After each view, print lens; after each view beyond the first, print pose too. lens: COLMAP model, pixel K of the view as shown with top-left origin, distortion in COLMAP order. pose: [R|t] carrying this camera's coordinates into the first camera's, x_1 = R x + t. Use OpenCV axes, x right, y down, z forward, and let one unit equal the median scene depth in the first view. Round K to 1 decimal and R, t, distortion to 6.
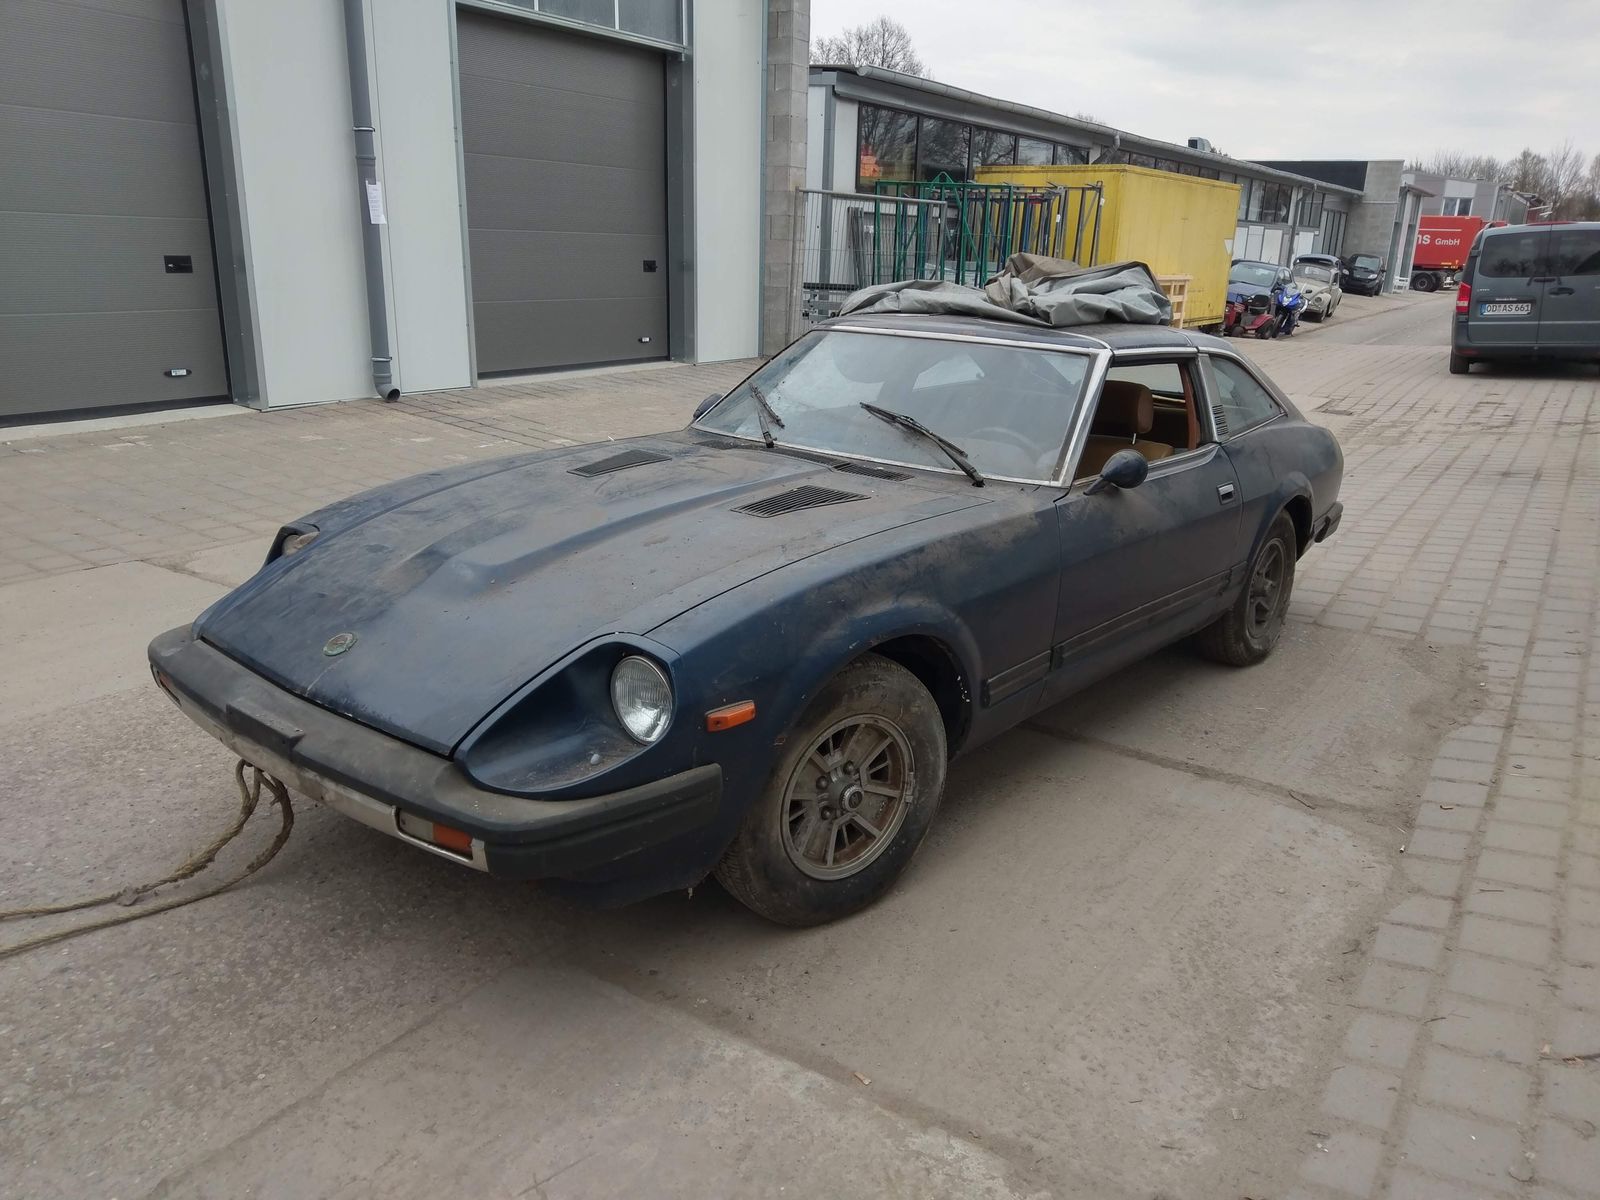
lens RADIAL K [[1184.3, 0, 806.1], [0, 1184.3, 590.3], [0, 0, 1]] dist [0.078407, -0.126364]
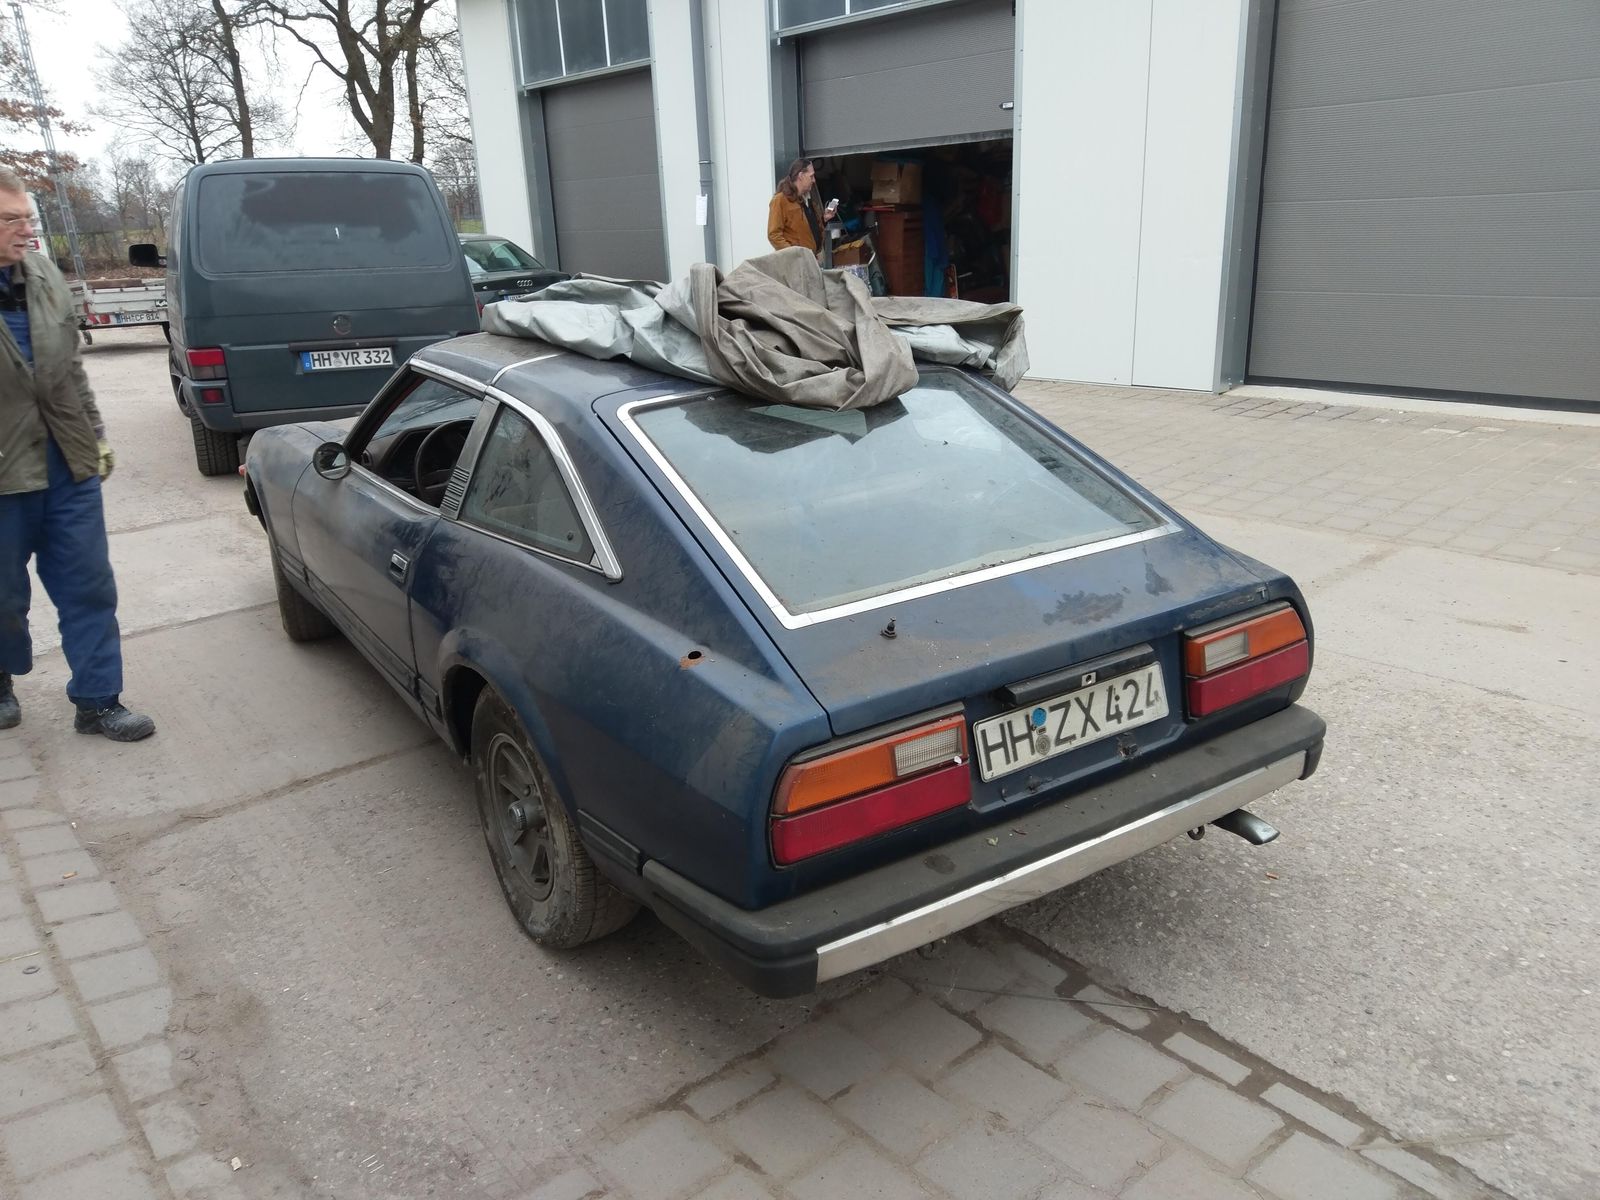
lens RADIAL K [[1177.3, 0, 788.2], [0, 1177.3, 605.8], [0, 0, 1]] dist [0.059479, -0.076000]
pose [[-0.276804, 0.279141, -0.919489, 0.988452], [-0.248769, 0.903439, 0.349158, -0.385744], [0.928167, 0.325389, -0.180634, 1.371212]]
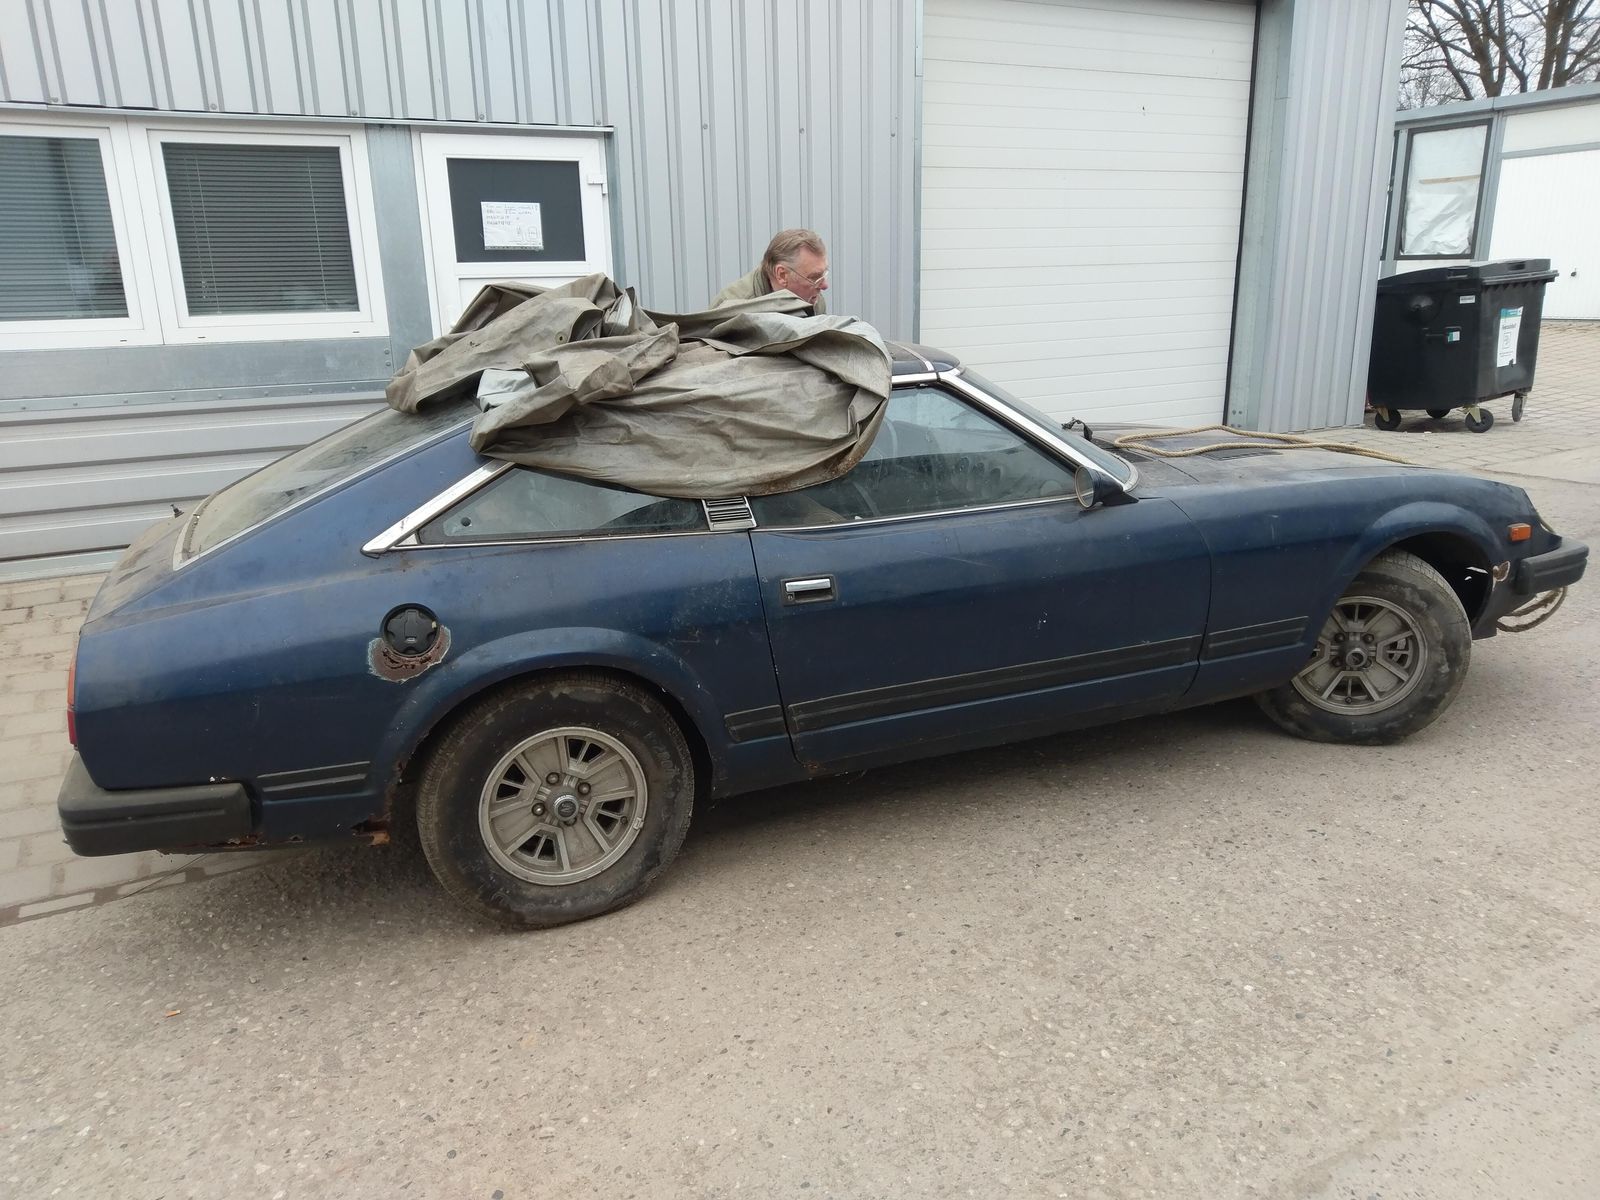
lens RADIAL K [[1184.4, 0, 828.5], [0, 1184.4, 599.5], [0, 0, 1]] dist [0.065566, -0.098331]
pose [[-0.889175, -0.134884, 0.437235, -0.284338], [0.124638, 0.848031, 0.515081, -0.529776], [-0.440265, 0.512493, -0.737236, 1.772626]]
